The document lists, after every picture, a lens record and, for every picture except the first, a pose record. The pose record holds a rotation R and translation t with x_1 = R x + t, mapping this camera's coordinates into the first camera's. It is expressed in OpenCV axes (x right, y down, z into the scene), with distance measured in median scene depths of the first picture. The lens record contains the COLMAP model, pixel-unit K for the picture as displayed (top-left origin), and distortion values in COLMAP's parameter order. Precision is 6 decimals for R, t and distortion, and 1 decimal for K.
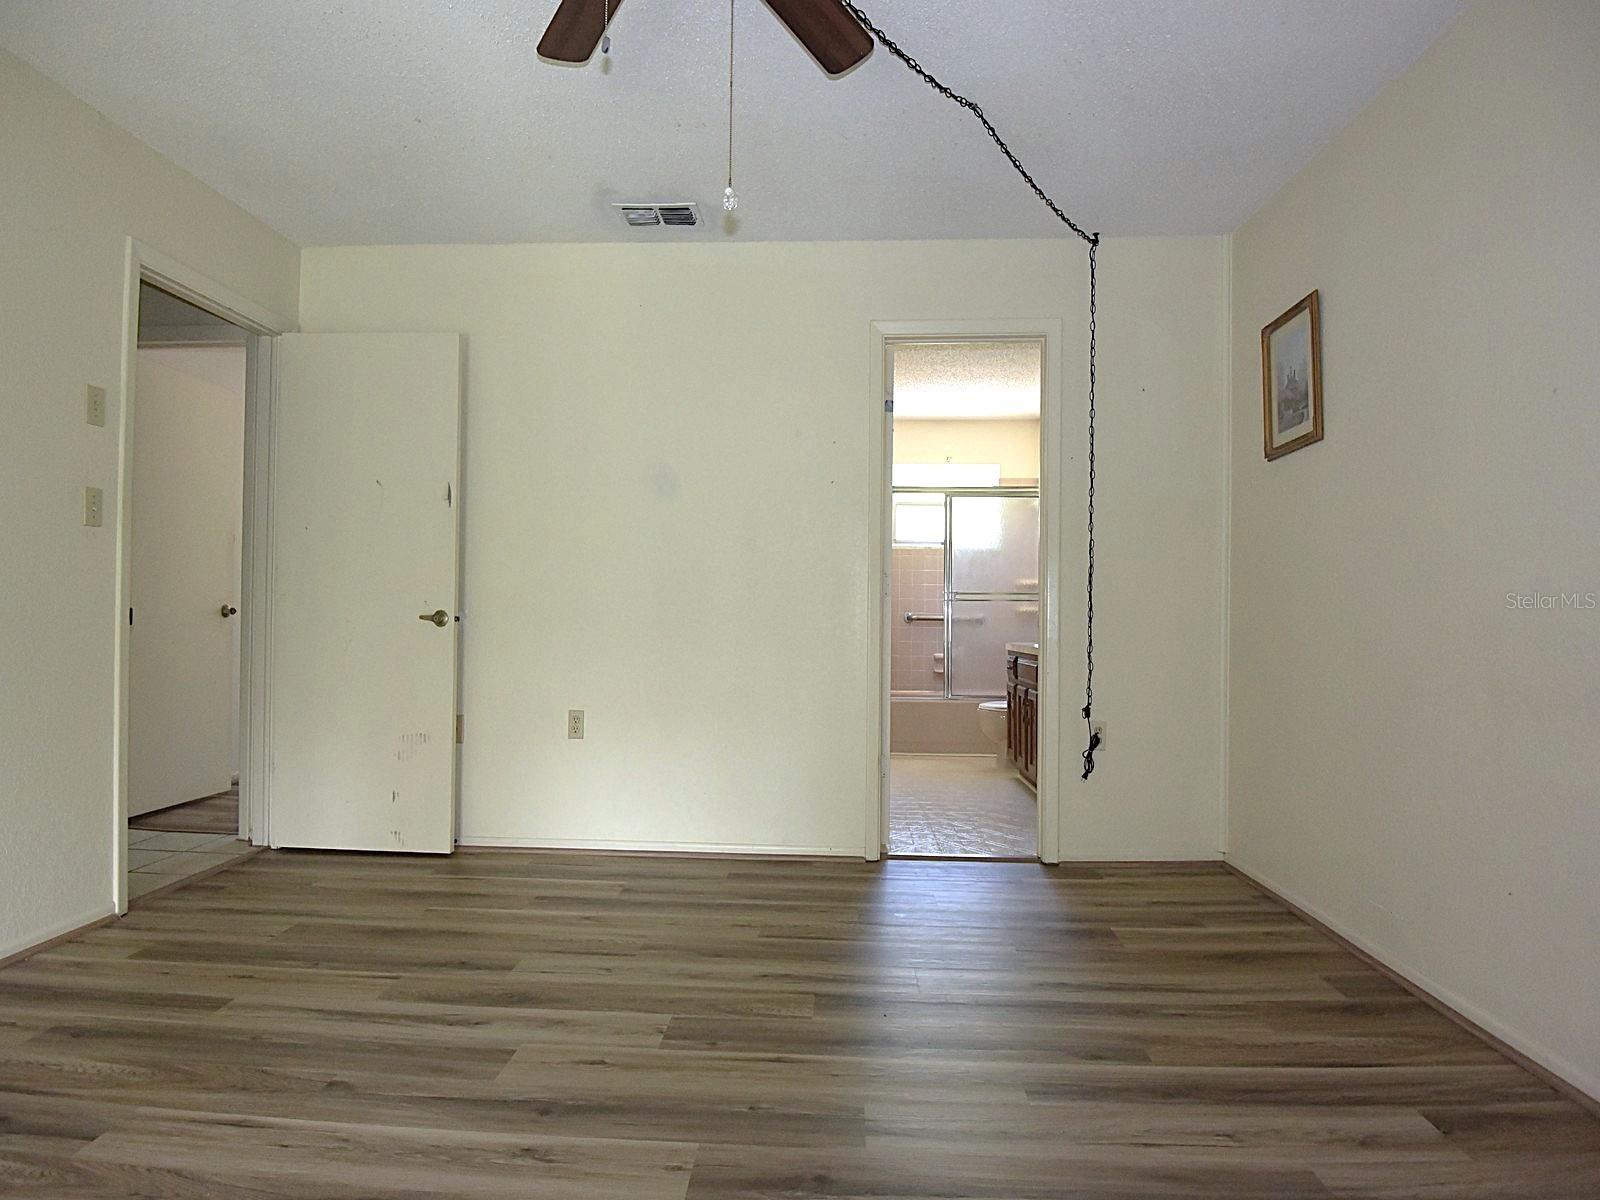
lens RADIAL K [[839.2, 0, 798.9], [0, 839.2, 605.3], [0, 0, 1]] dist [-0.005226, -0.018057]
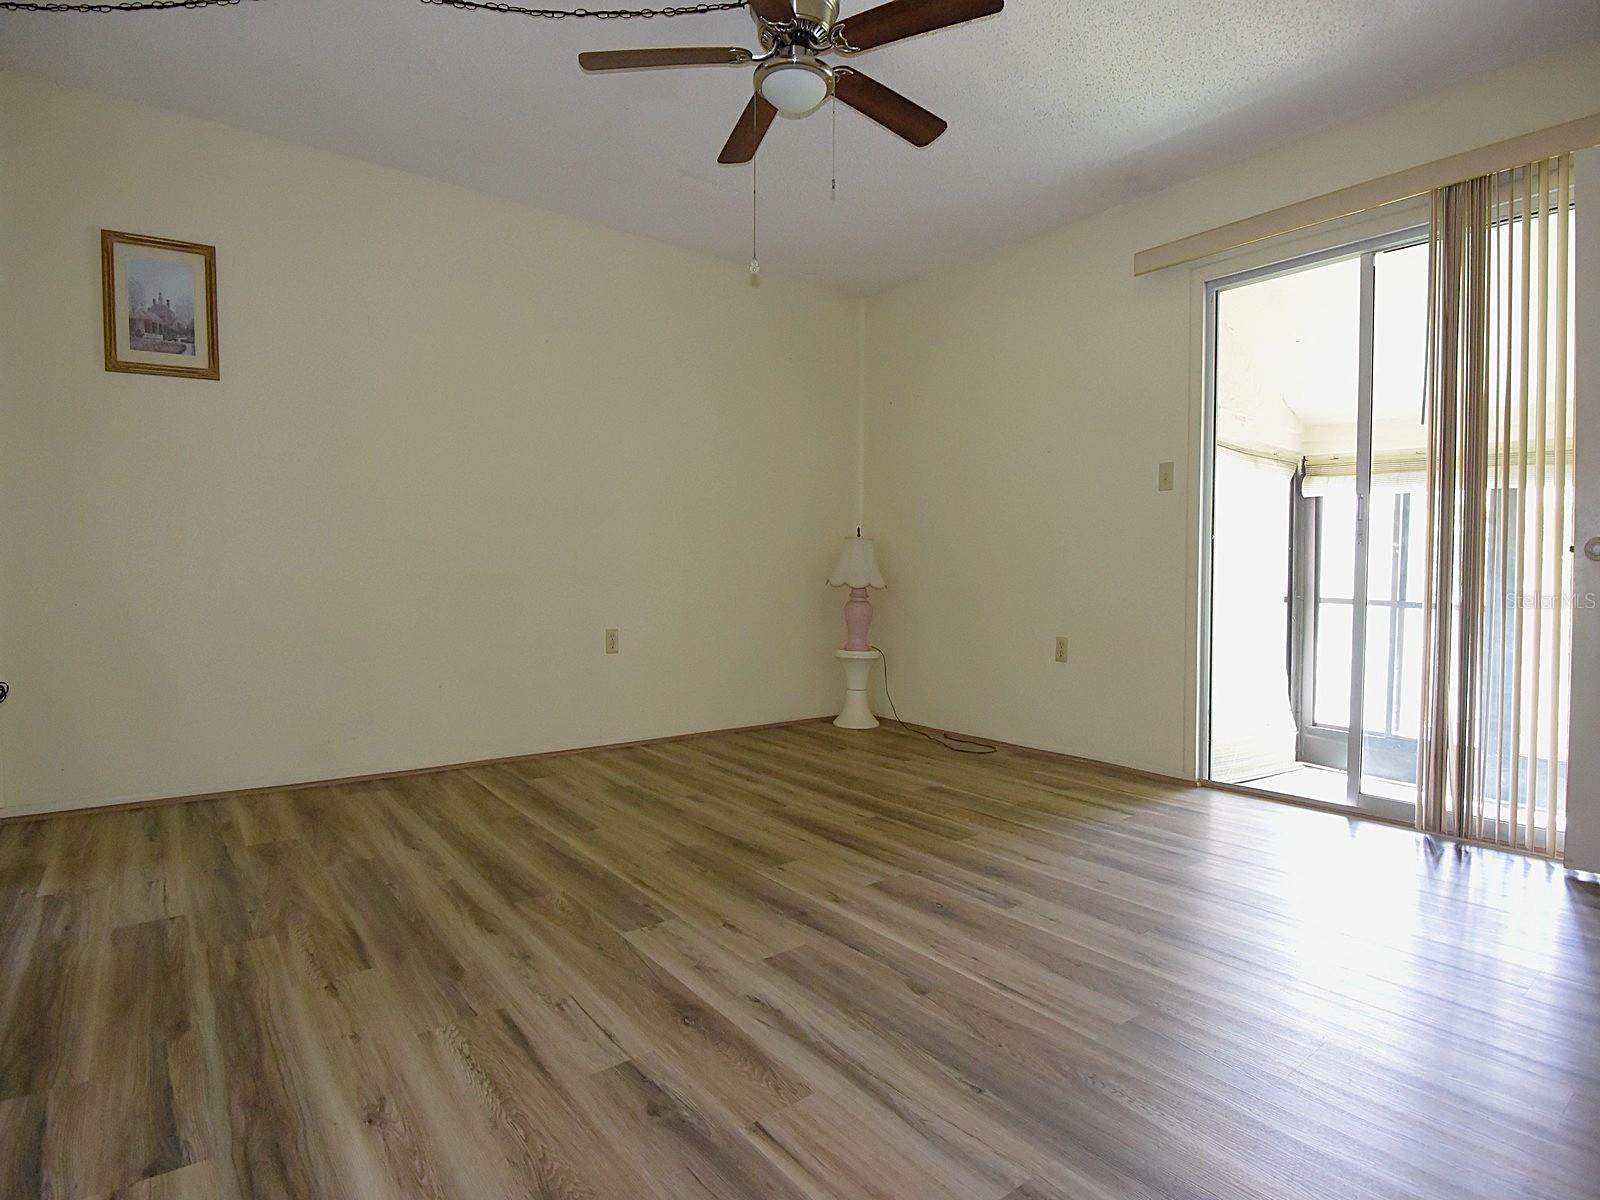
lens RADIAL K [[839.2, 0, 799.2], [0, 839.2, 599.3], [0, 0, 1]] dist [-0.005226, -0.018057]
pose [[-0.652250, -0.039337, 0.756982, -0.860481], [-0.022464, 0.999217, 0.032569, 0.053210], [-0.757671, 0.004239, -0.652623, 1.257275]]
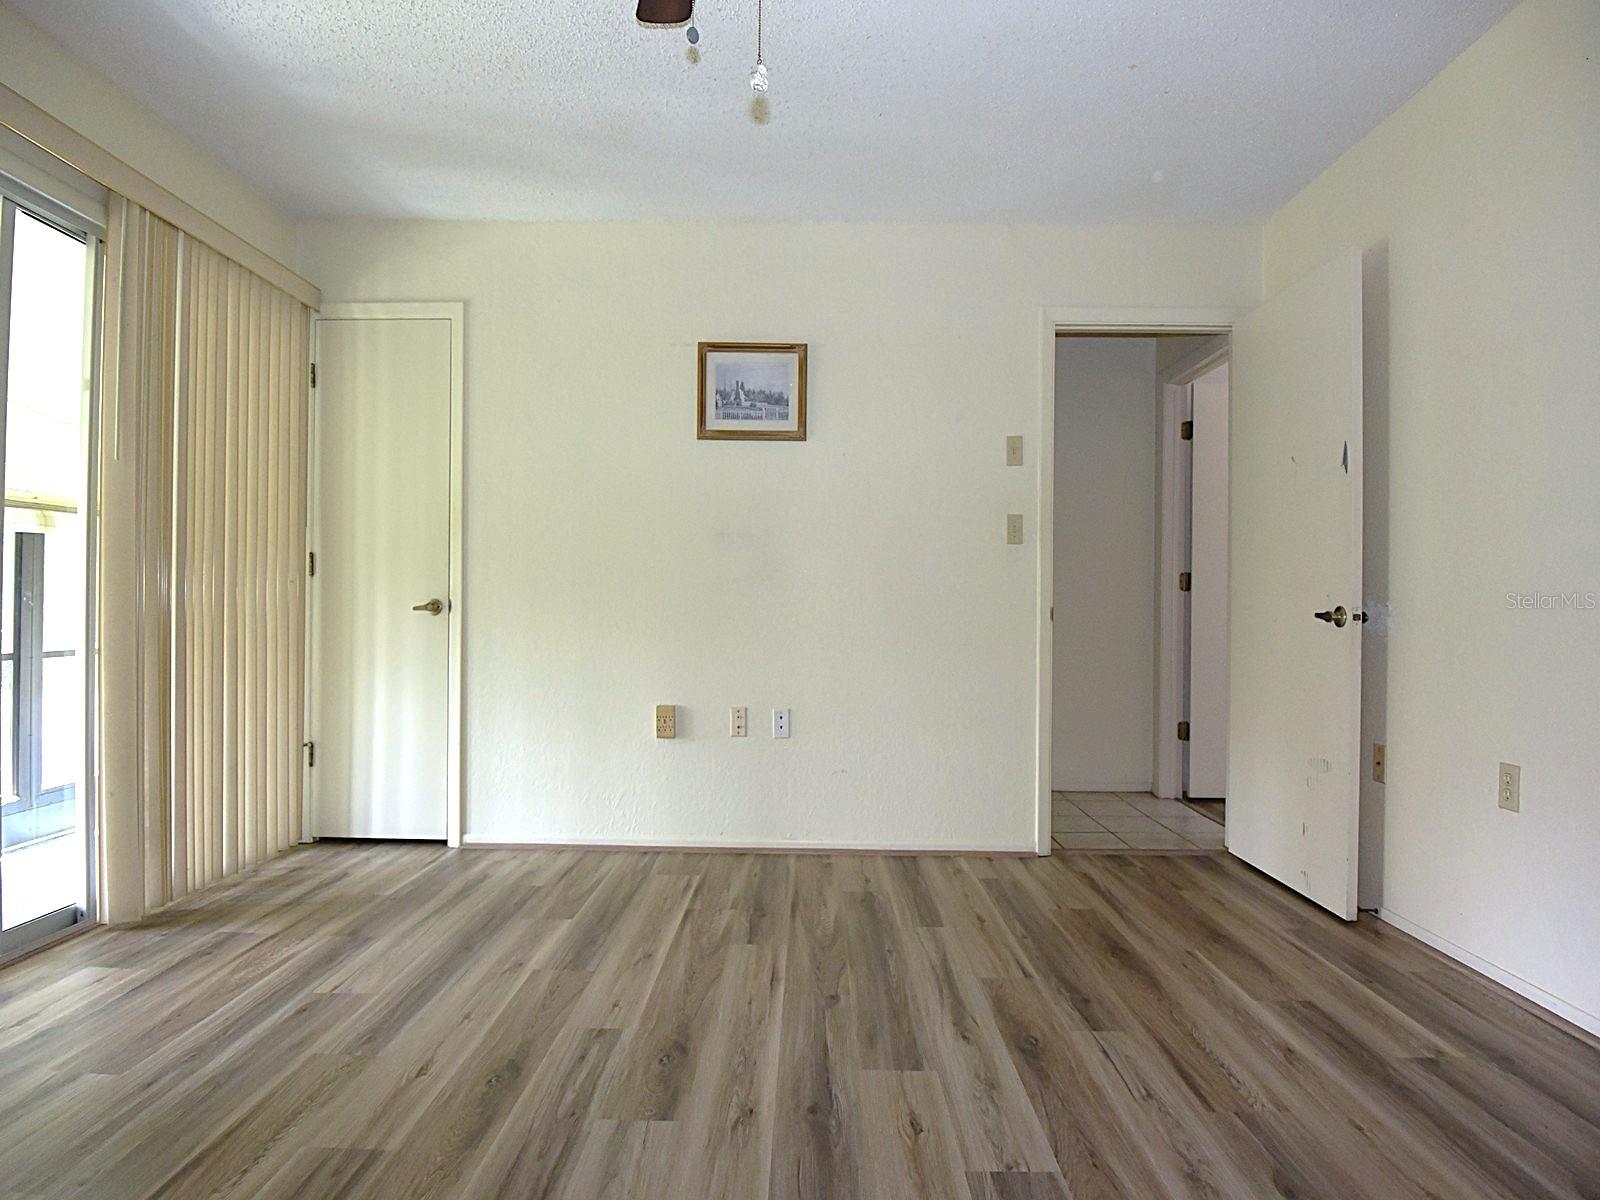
lens RADIAL K [[839.2, 0, 798.4], [0, 839.2, 605.5], [0, 0, 1]] dist [-0.005226, -0.018057]
pose [[0.038335, -0.017780, -0.999107, 0.463035], [0.002966, 0.999839, -0.017679, 0.024250], [0.999261, -0.002286, 0.038382, 0.642577]]
